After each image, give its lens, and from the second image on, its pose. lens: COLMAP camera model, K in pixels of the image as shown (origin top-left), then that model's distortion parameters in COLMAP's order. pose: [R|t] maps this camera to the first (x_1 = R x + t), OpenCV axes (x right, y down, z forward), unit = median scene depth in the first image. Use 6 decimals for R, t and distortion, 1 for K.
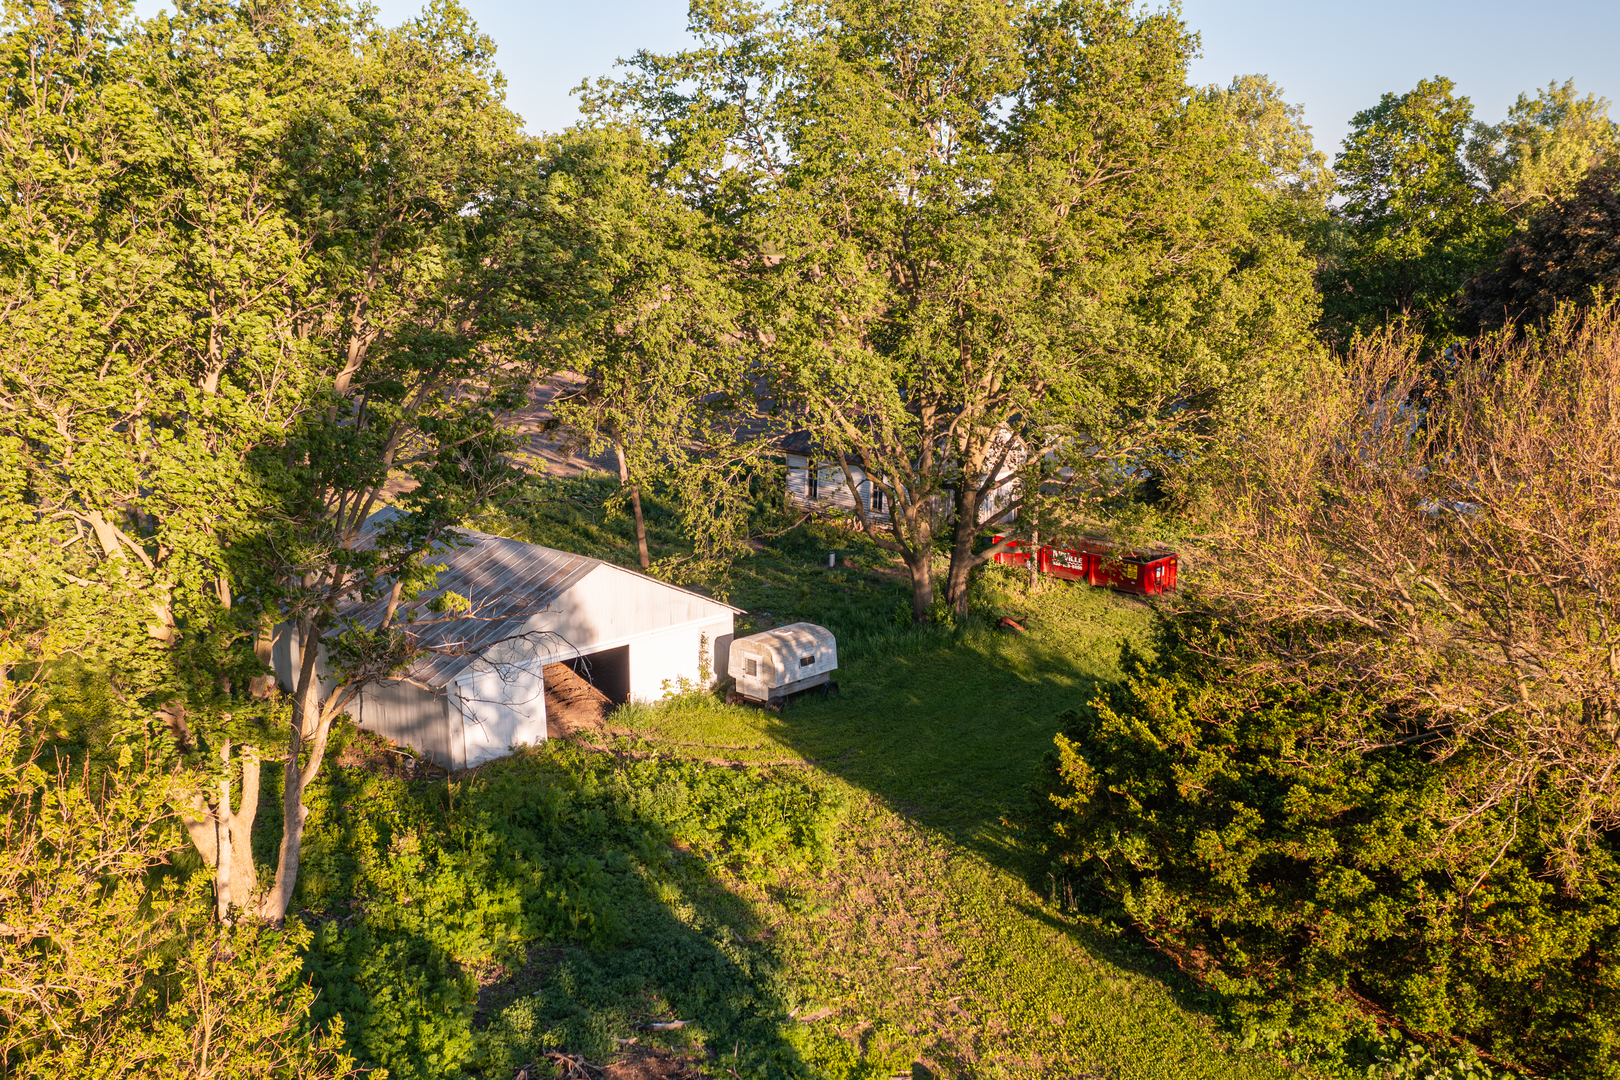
lens RADIAL K [[1451.1, 0, 807.8], [0, 1451.1, 539.3], [0, 0, 1]] dist [-0.021769, -0.008065]
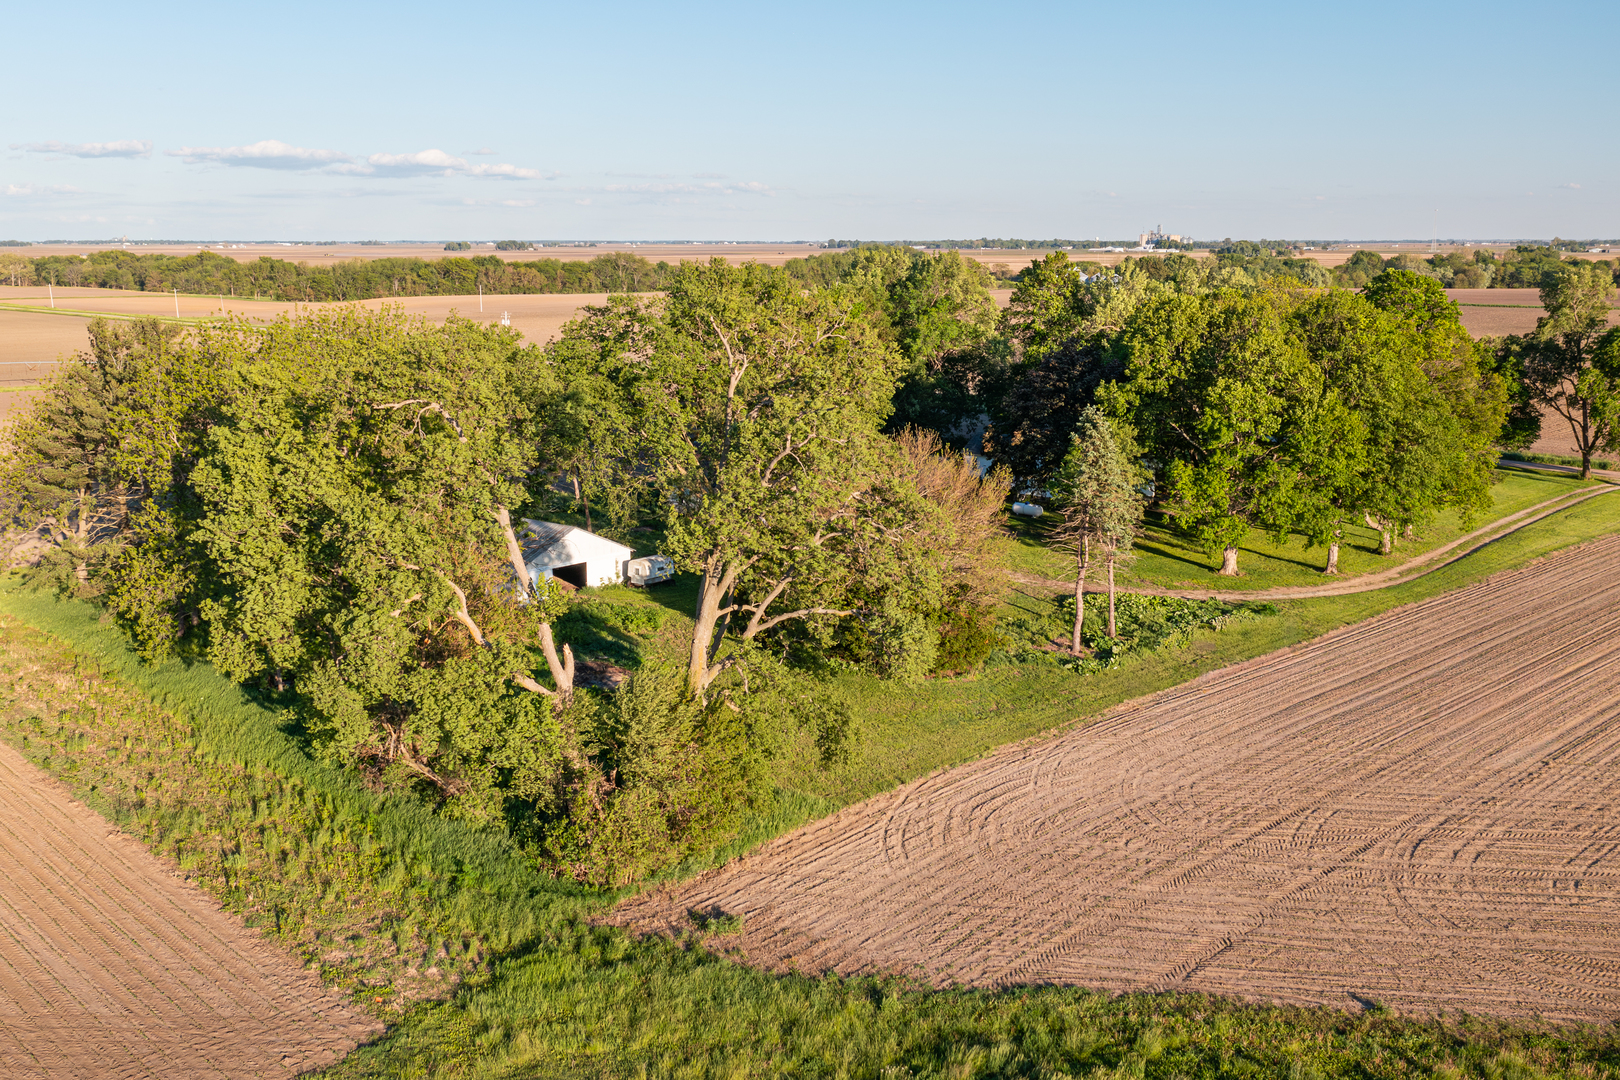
lens RADIAL K [[1451.1, 0, 814.5], [0, 1451.1, 540.1], [0, 0, 1]] dist [-0.021769, -0.008065]
pose [[0.998382, -0.006714, 0.056462, 0.118573], [0.006194, 0.999937, 0.009379, 0.014847], [-0.056521, -0.009014, 0.998361, -1.419070]]
